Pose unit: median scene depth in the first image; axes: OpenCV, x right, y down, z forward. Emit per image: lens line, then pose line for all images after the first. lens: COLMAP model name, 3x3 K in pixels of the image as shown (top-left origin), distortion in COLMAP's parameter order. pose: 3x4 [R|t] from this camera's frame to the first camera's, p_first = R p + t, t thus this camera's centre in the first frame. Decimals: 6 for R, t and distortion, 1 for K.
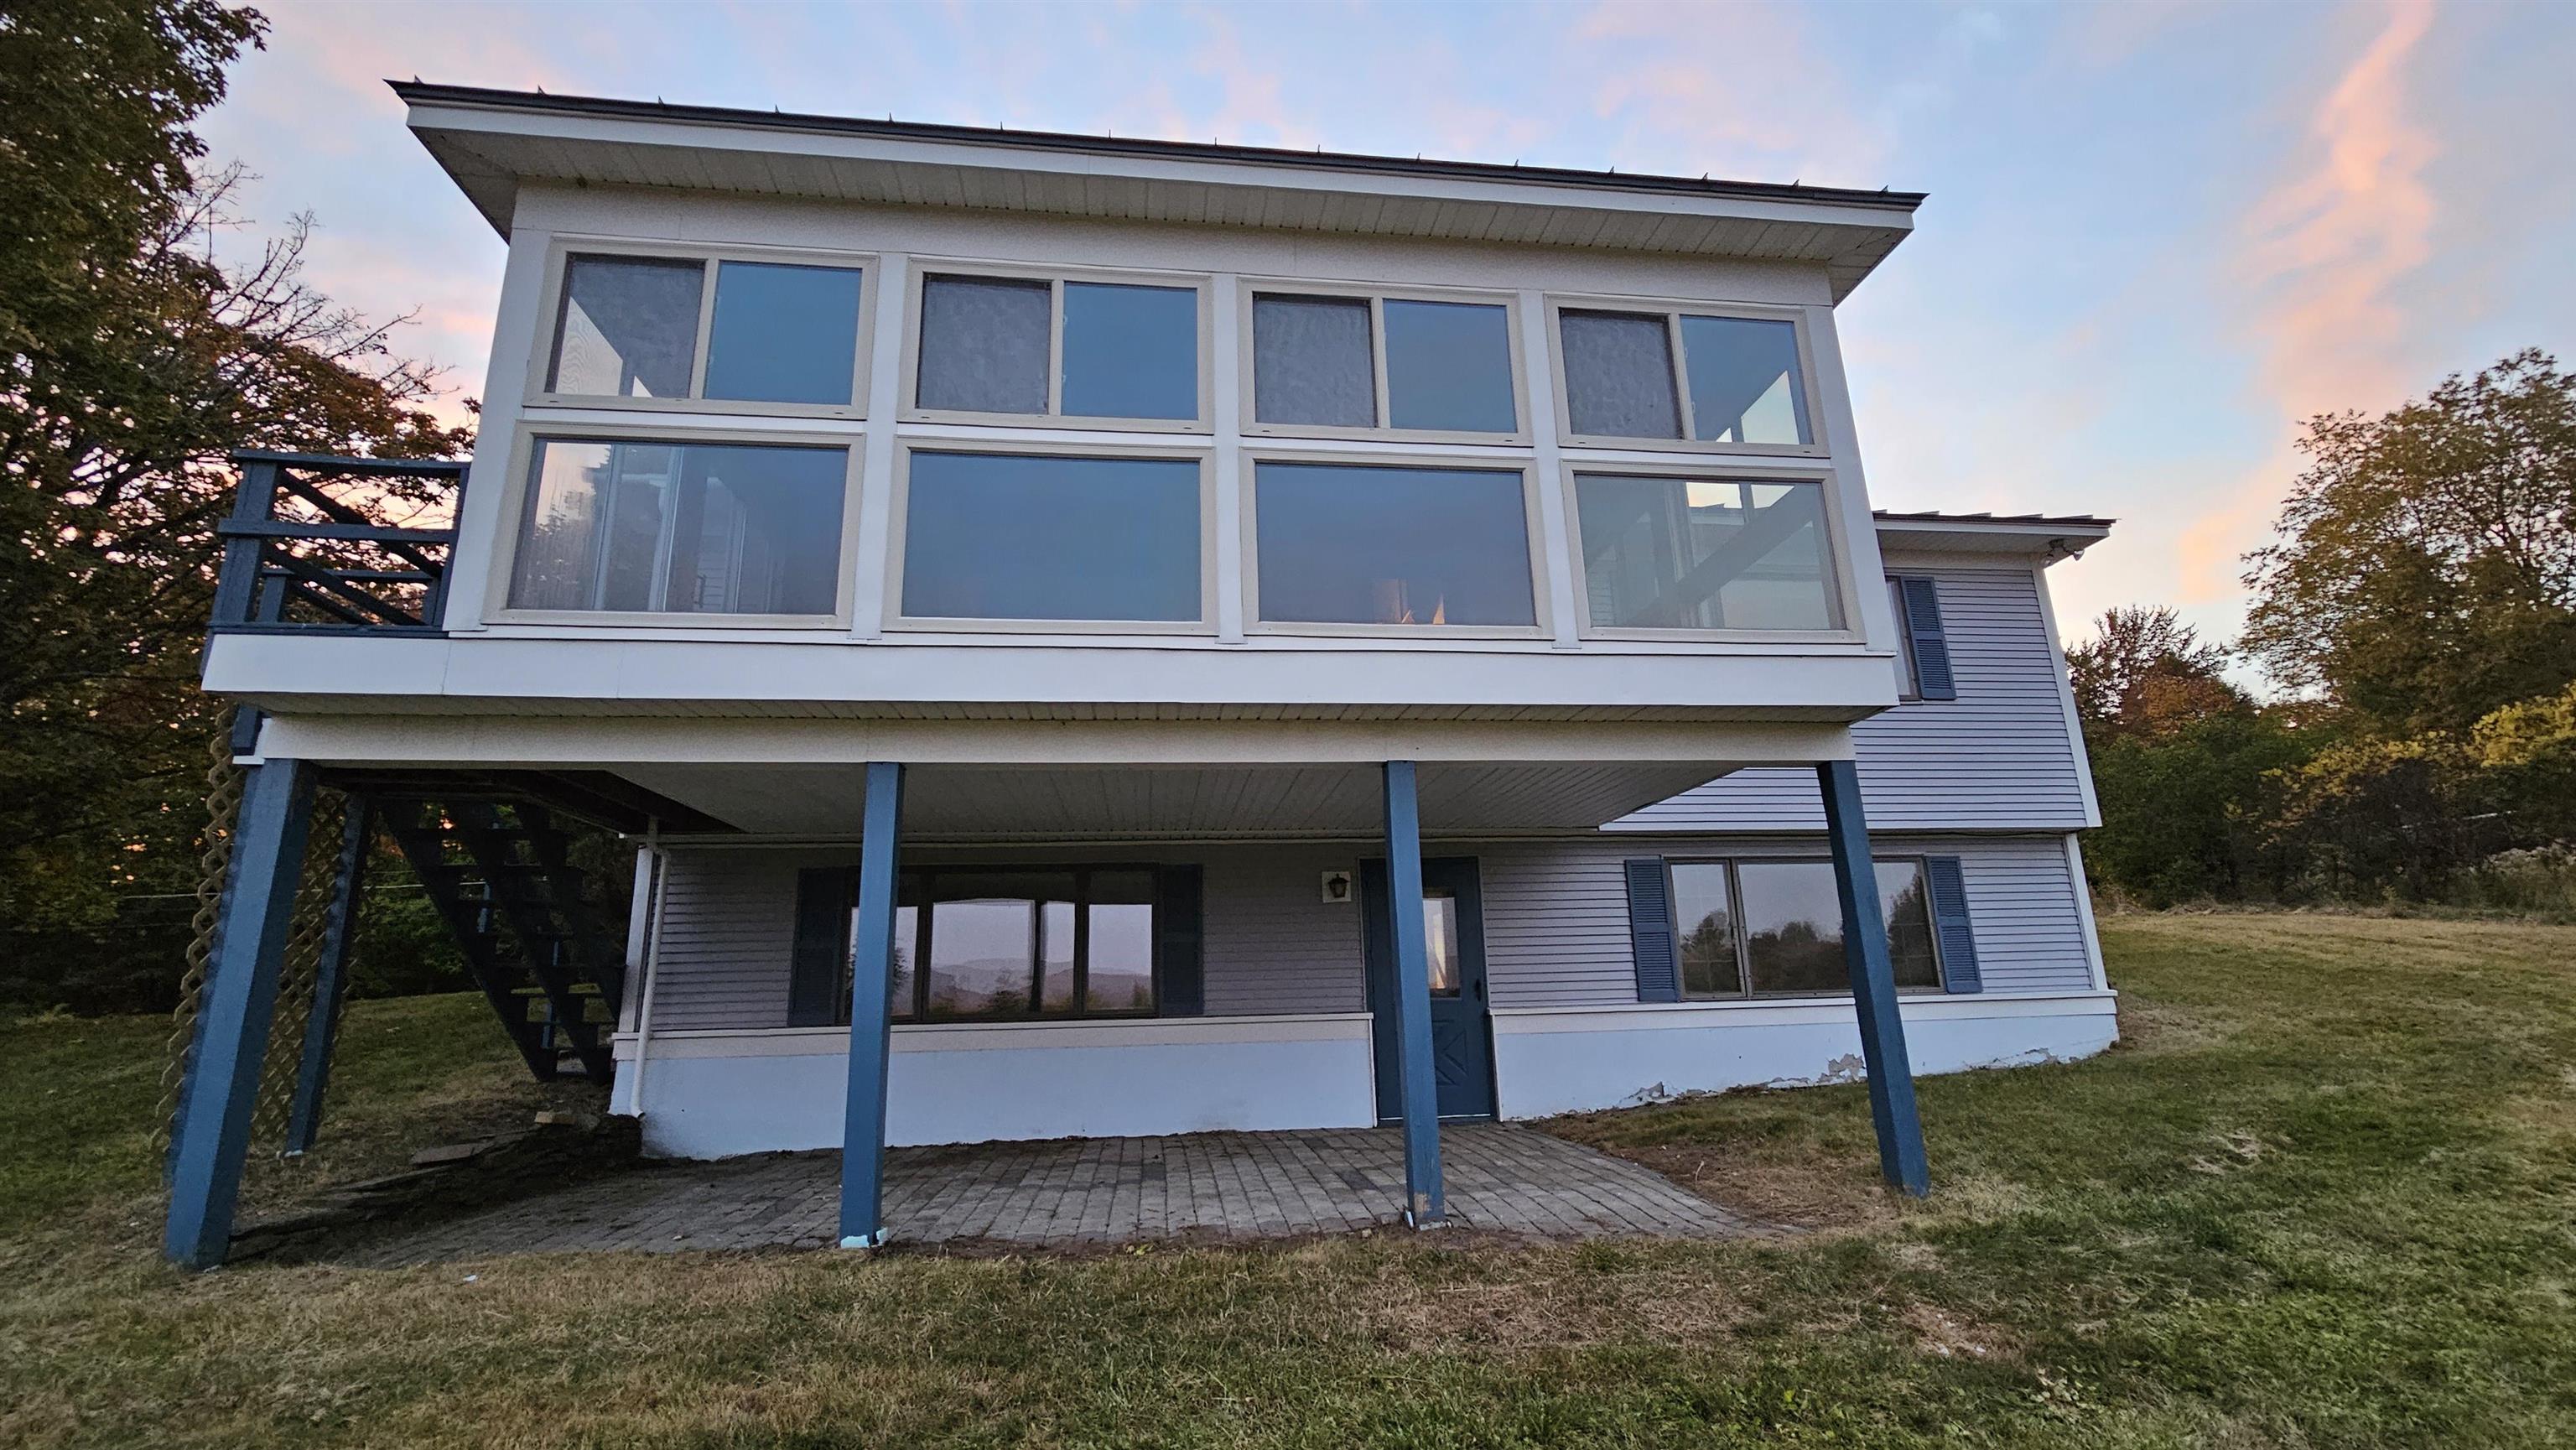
lens RADIAL K [[1050.5, 0, 1285.1], [0, 1050.5, 739.1], [0, 0, 1]] dist [-0.008264, 0.001377]
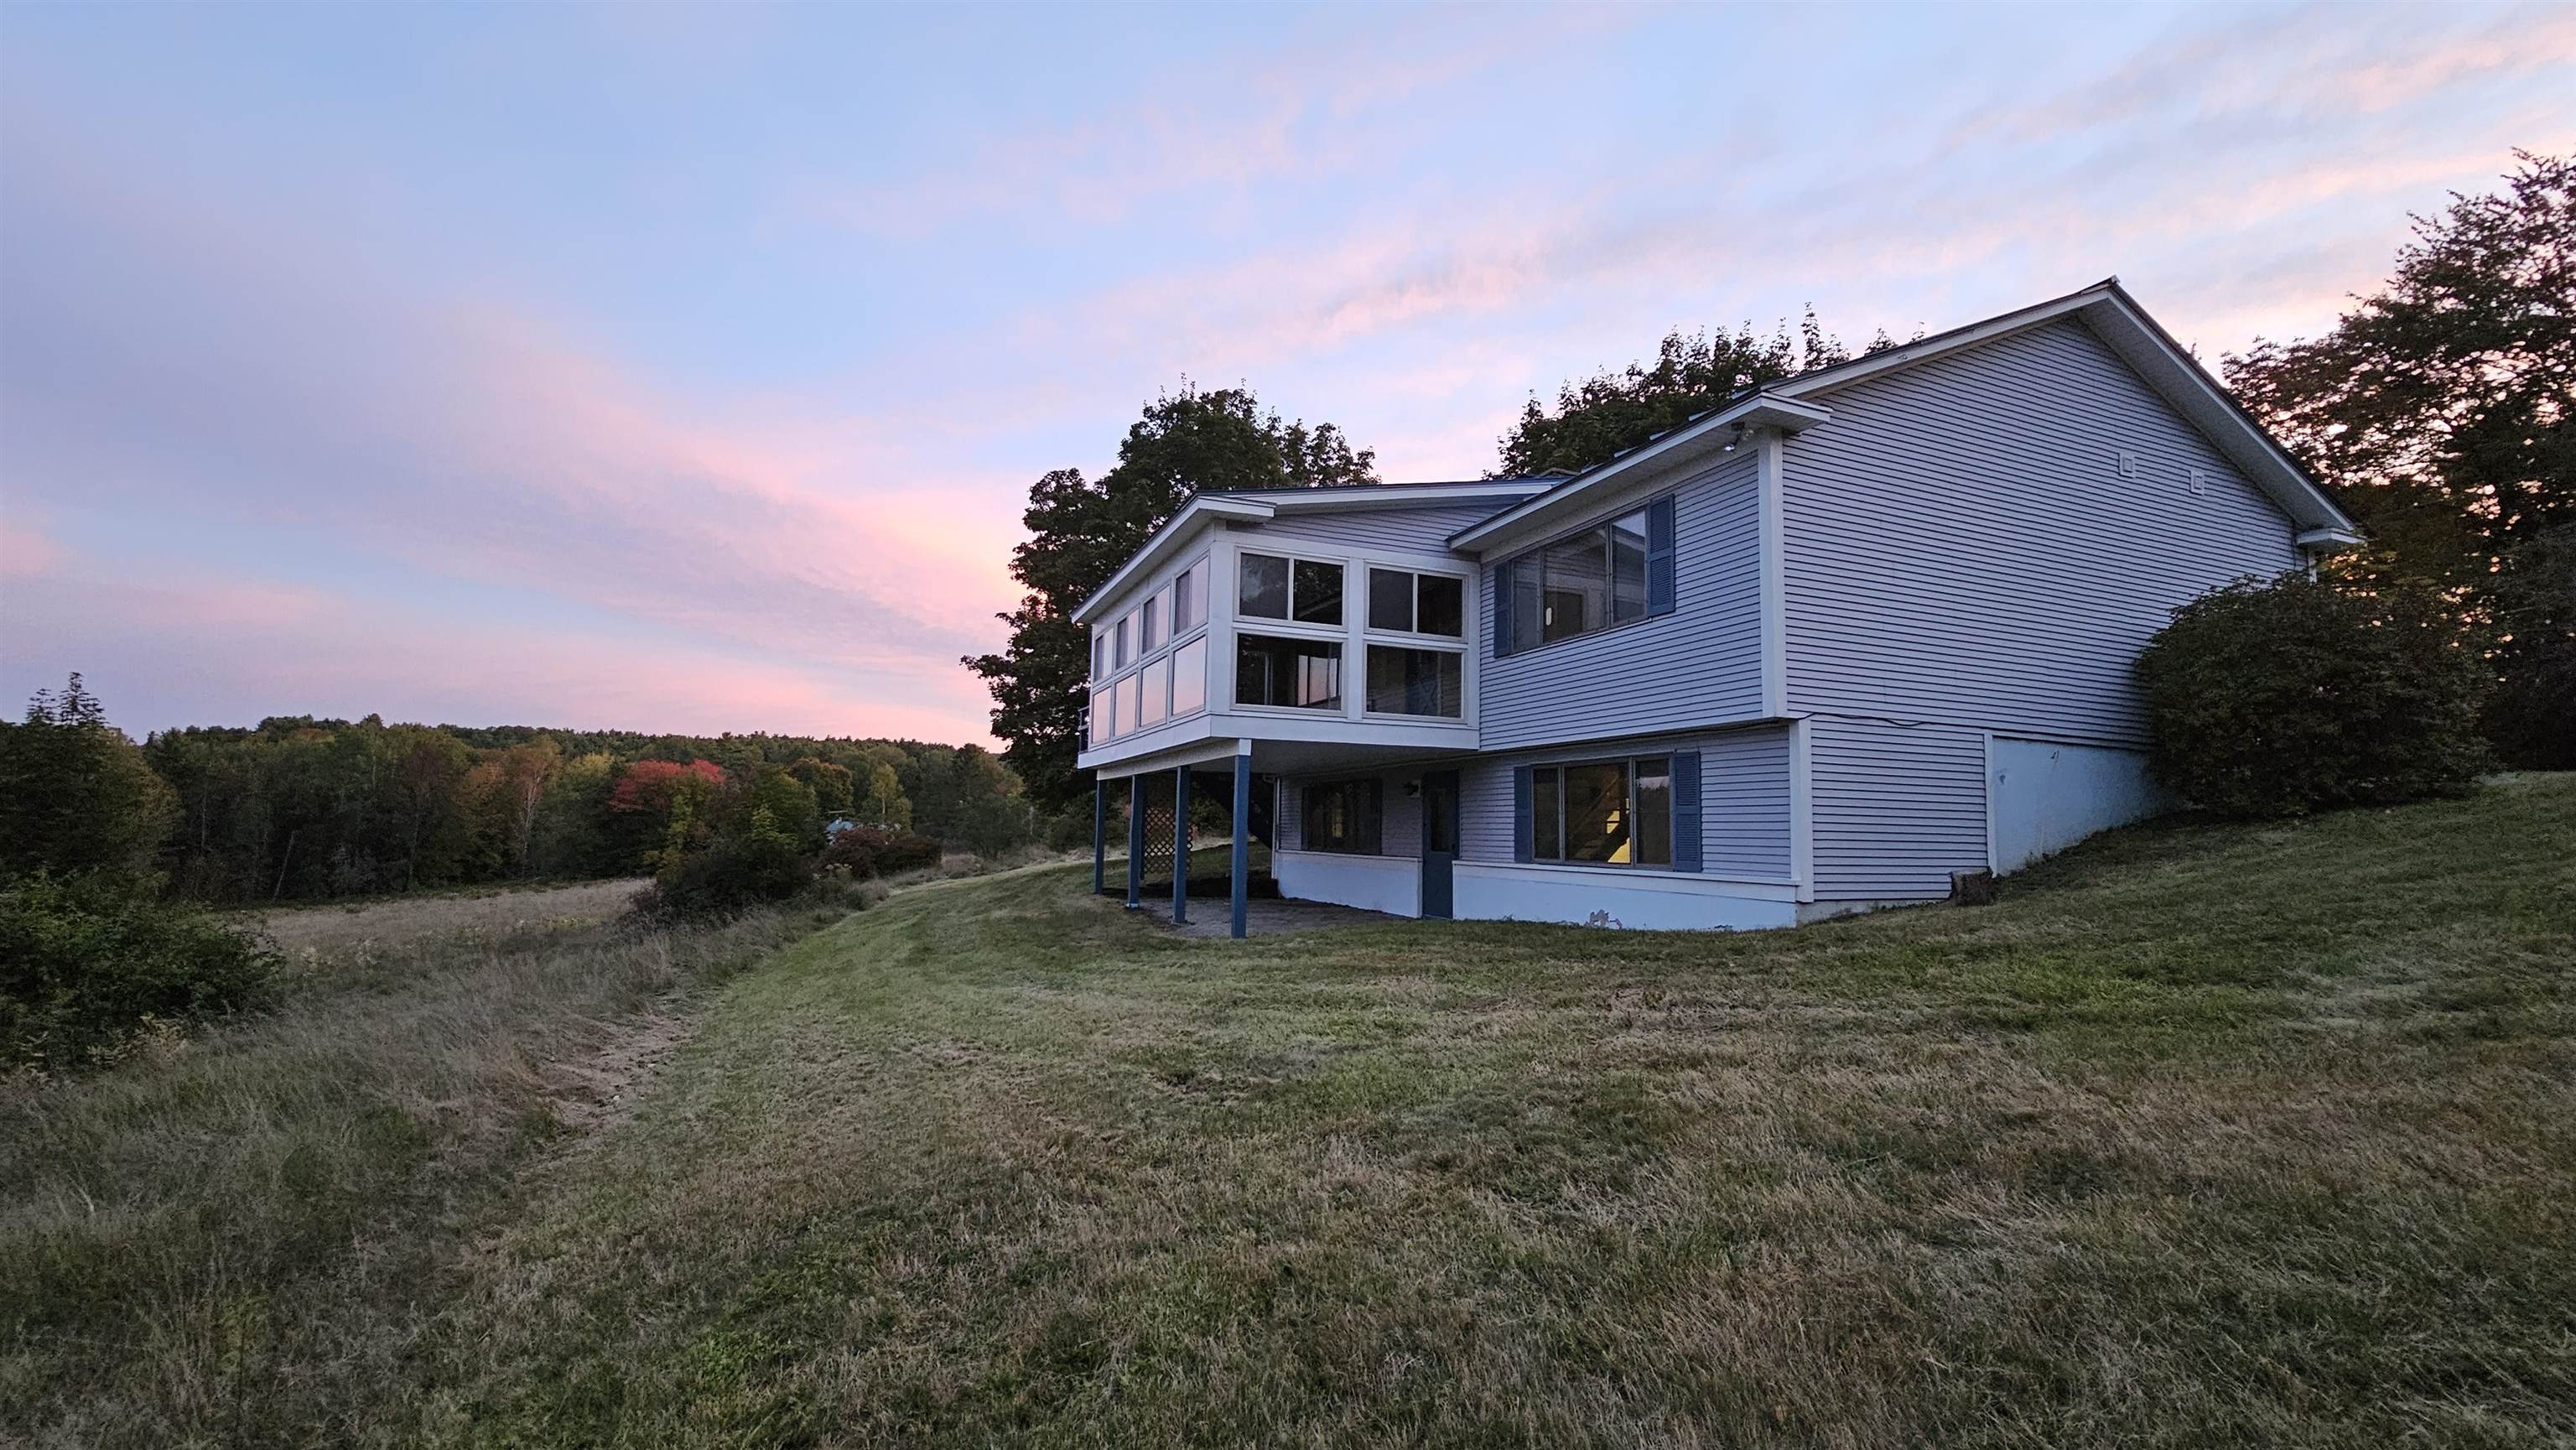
lens RADIAL K [[1050.5, 0, 1283.3], [0, 1050.5, 747.5], [0, 0, 1]] dist [-0.008264, 0.001377]
pose [[0.258415, -0.046642, -0.964907, 1.714139], [0.216782, 0.976159, 0.010871, 0.001738], [0.941396, -0.211984, 0.262365, 0.323730]]
